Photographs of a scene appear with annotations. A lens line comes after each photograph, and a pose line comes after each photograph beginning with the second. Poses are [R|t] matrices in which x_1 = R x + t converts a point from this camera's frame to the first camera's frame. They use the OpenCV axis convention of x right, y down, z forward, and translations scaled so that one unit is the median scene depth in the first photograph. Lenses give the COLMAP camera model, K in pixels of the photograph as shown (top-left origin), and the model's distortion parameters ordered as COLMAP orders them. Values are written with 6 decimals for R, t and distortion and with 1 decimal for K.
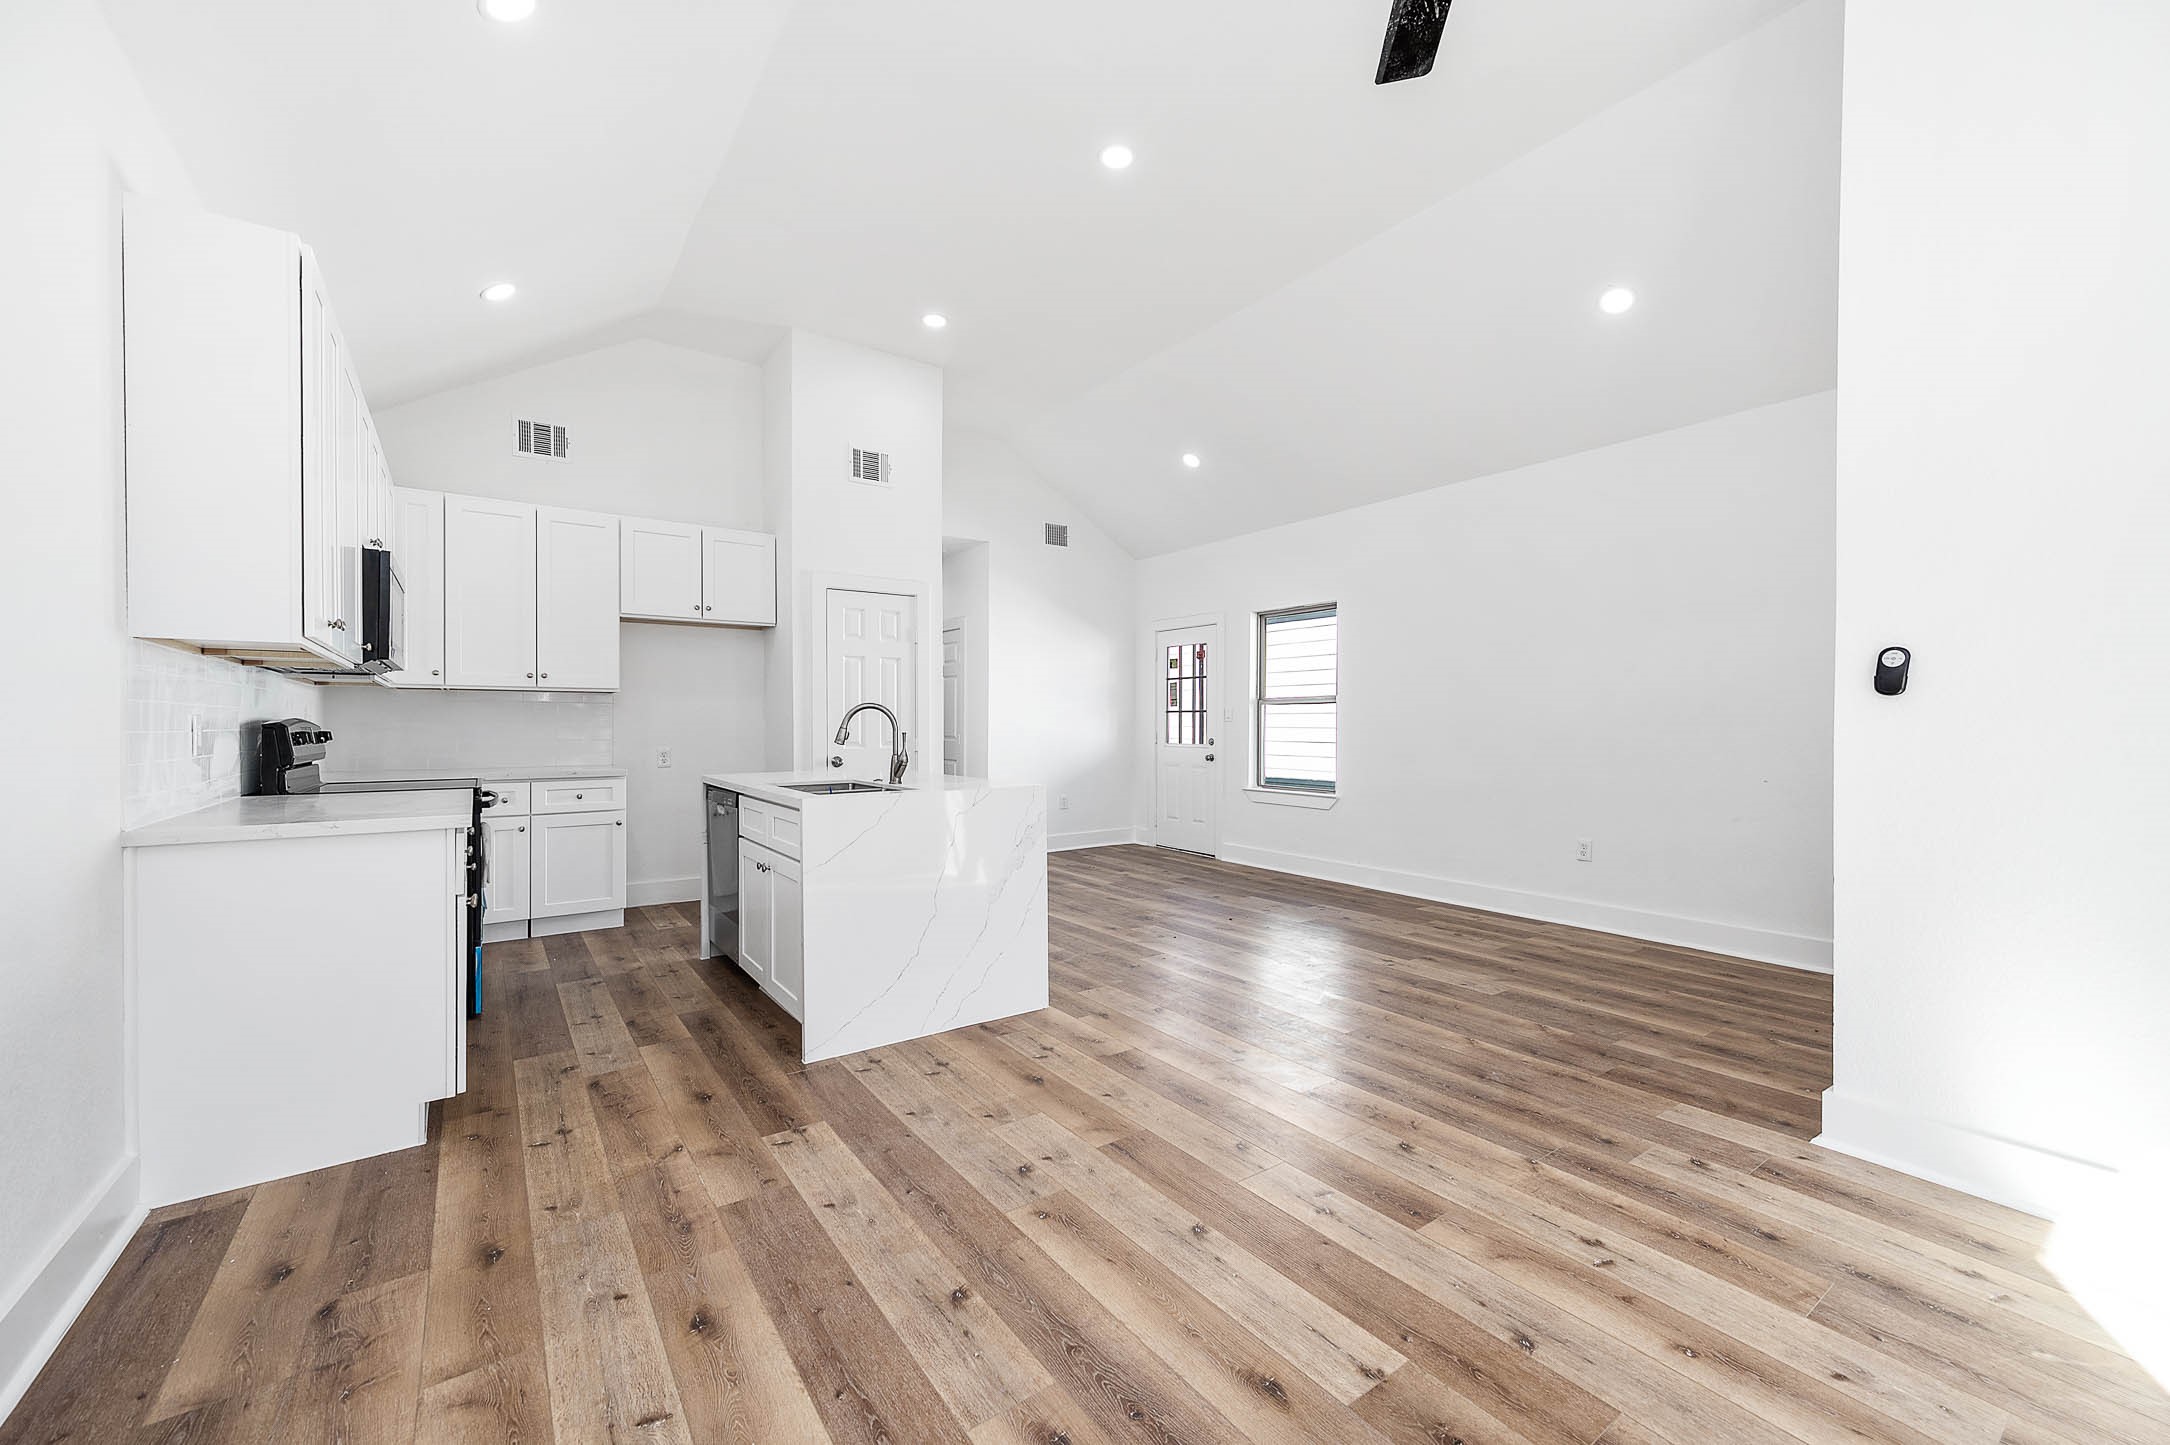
lens RADIAL K [[862.5, 0, 1083.4], [0, 862.5, 727.7], [0, 0, 1]] dist [0.010820, -0.000400]
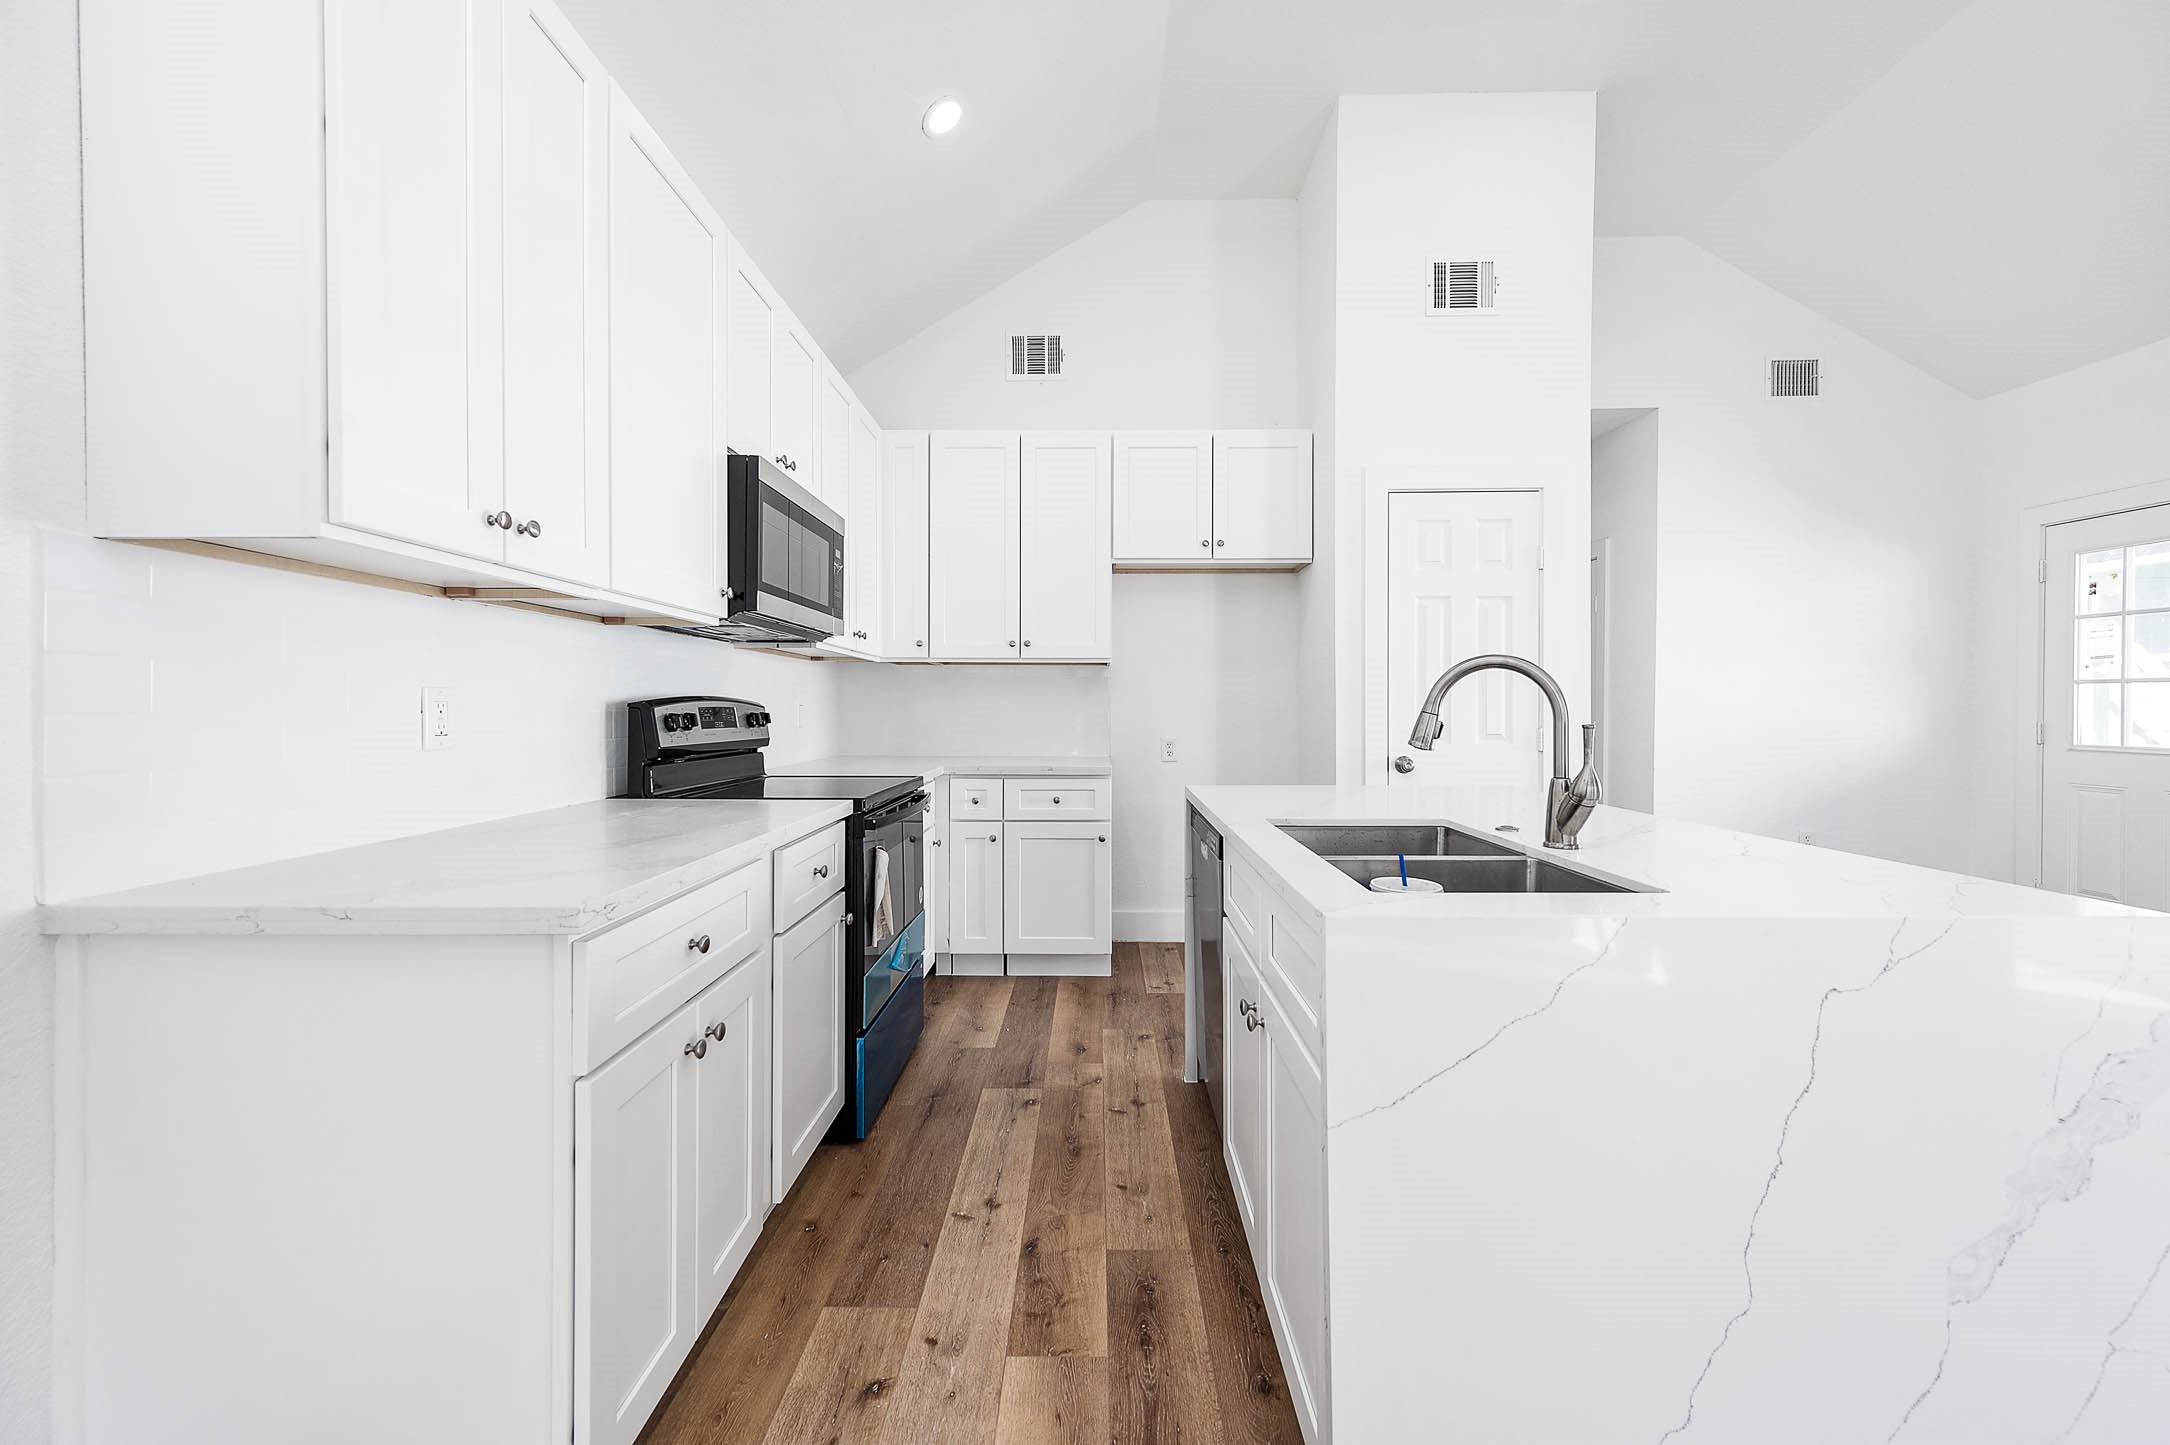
lens RADIAL K [[848.5, 0, 1090.0], [0, 848.5, 706.0], [0, 0, 1]] dist [0.012109, -0.000095]
pose [[0.812978, 0.002048, -0.582291, -0.161363], [-0.004809, 0.999983, -0.003197, -0.000931], [0.582275, 0.005400, 0.812974, 0.527558]]
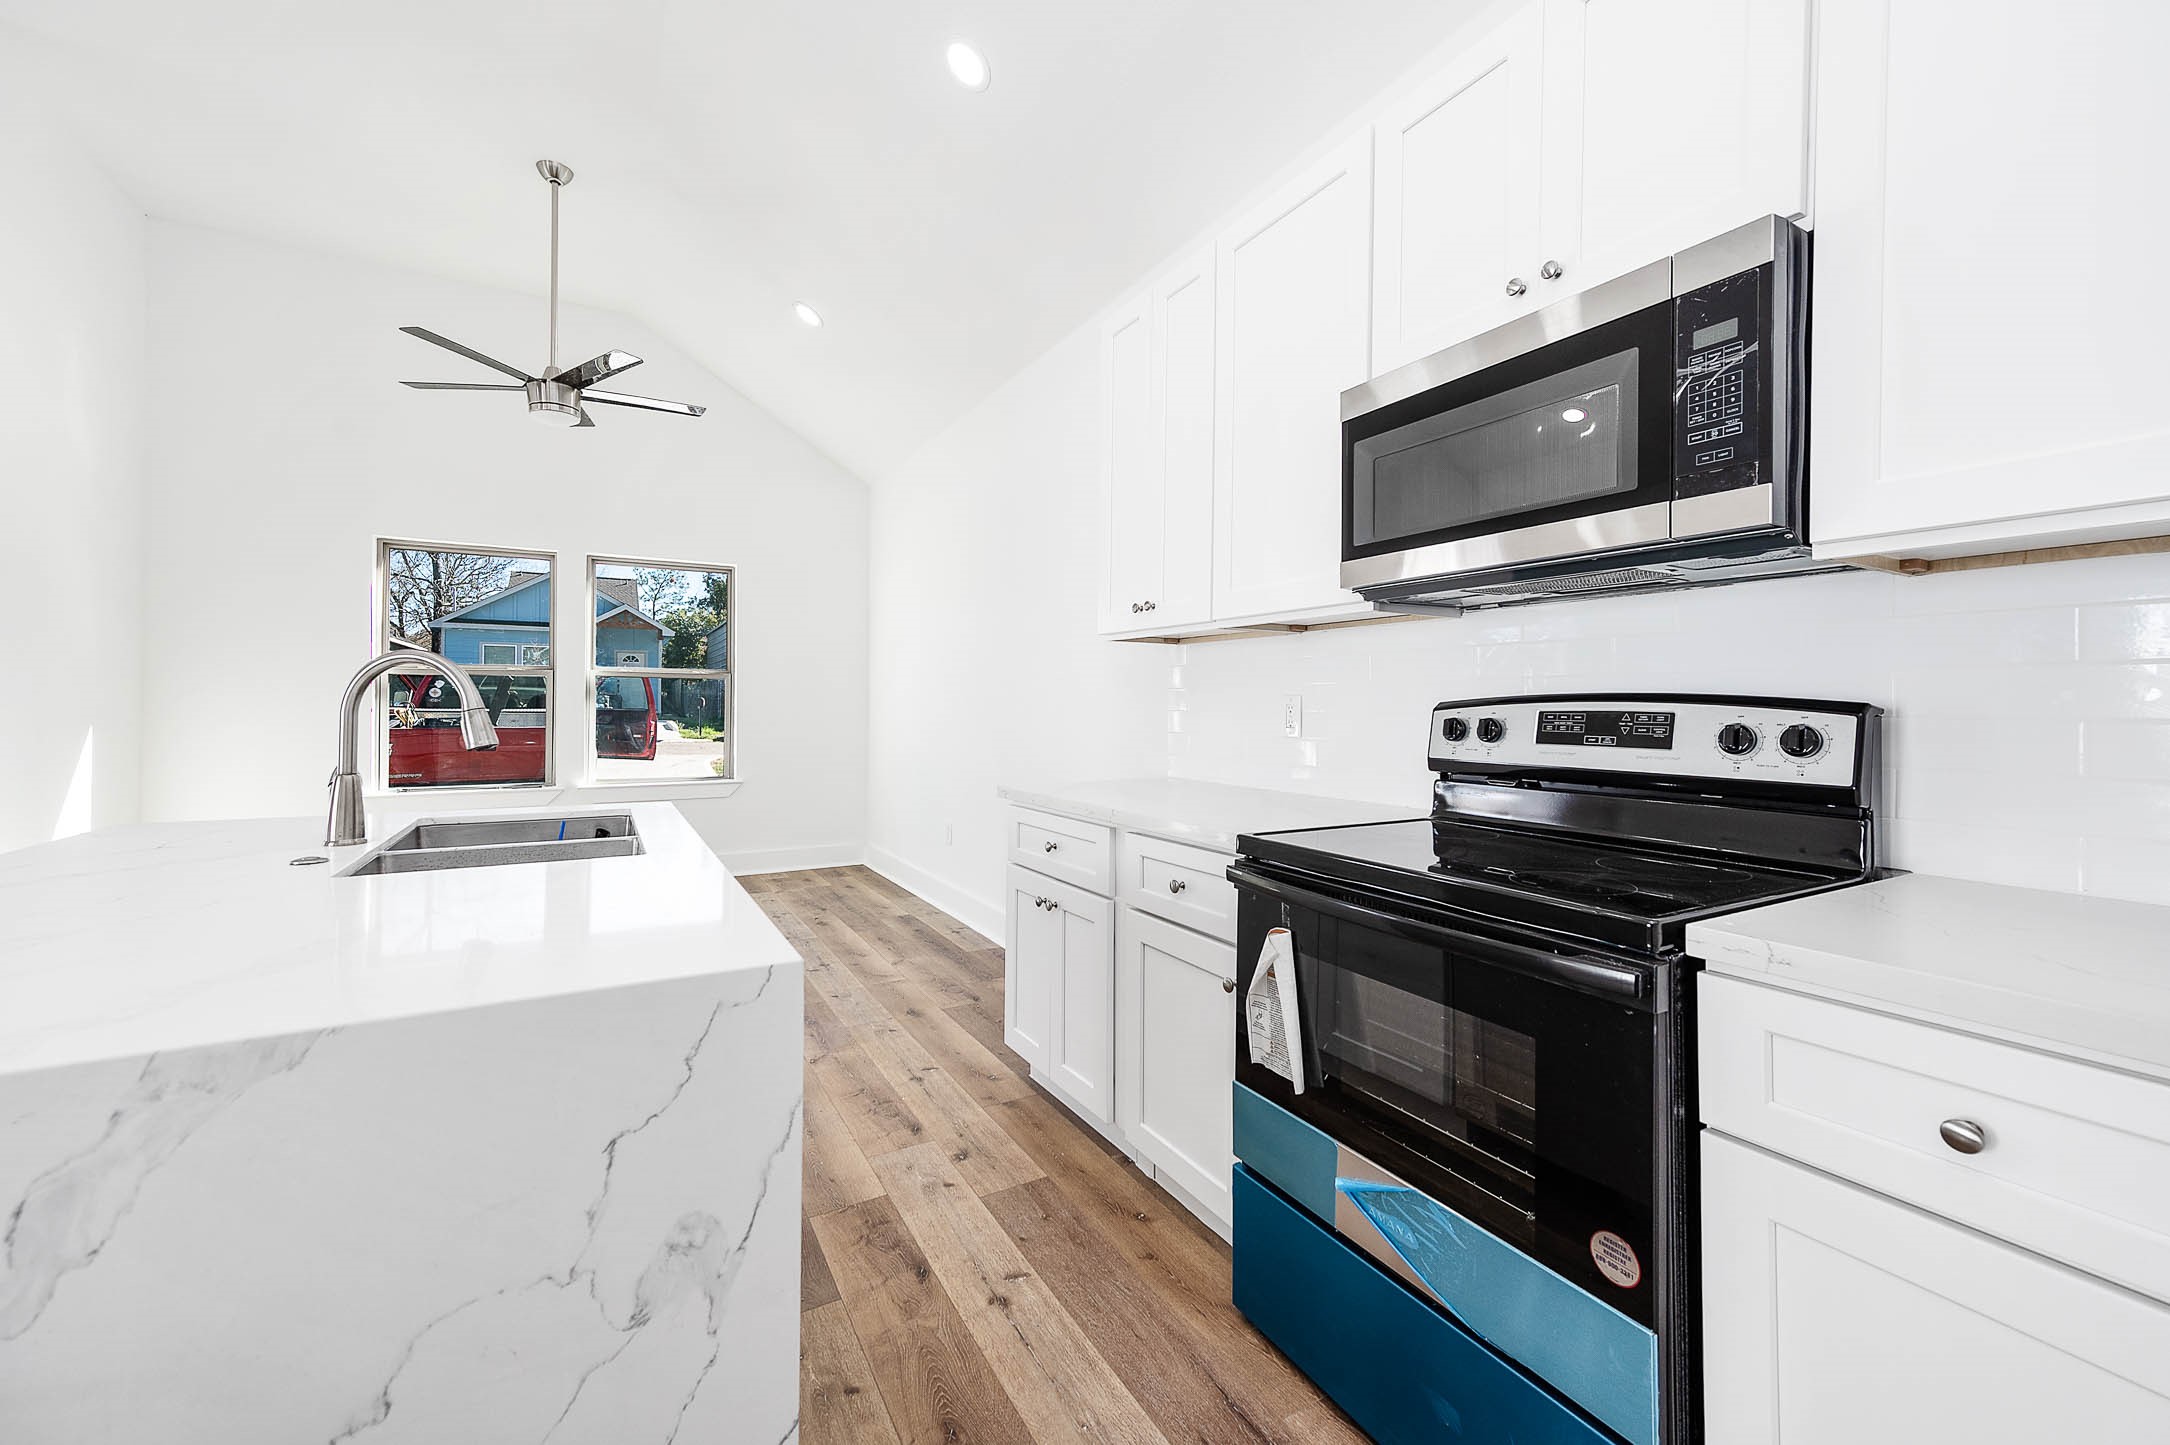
lens RADIAL K [[848.5, 0, 1090.0], [0, 848.5, 706.0], [0, 0, 1]] dist [0.012109, -0.000095]
pose [[-0.996375, -0.006518, 0.084820, -0.604668], [-0.006352, 0.999977, 0.002219, -0.003485], [-0.084832, 0.001673, -0.996394, 1.368667]]
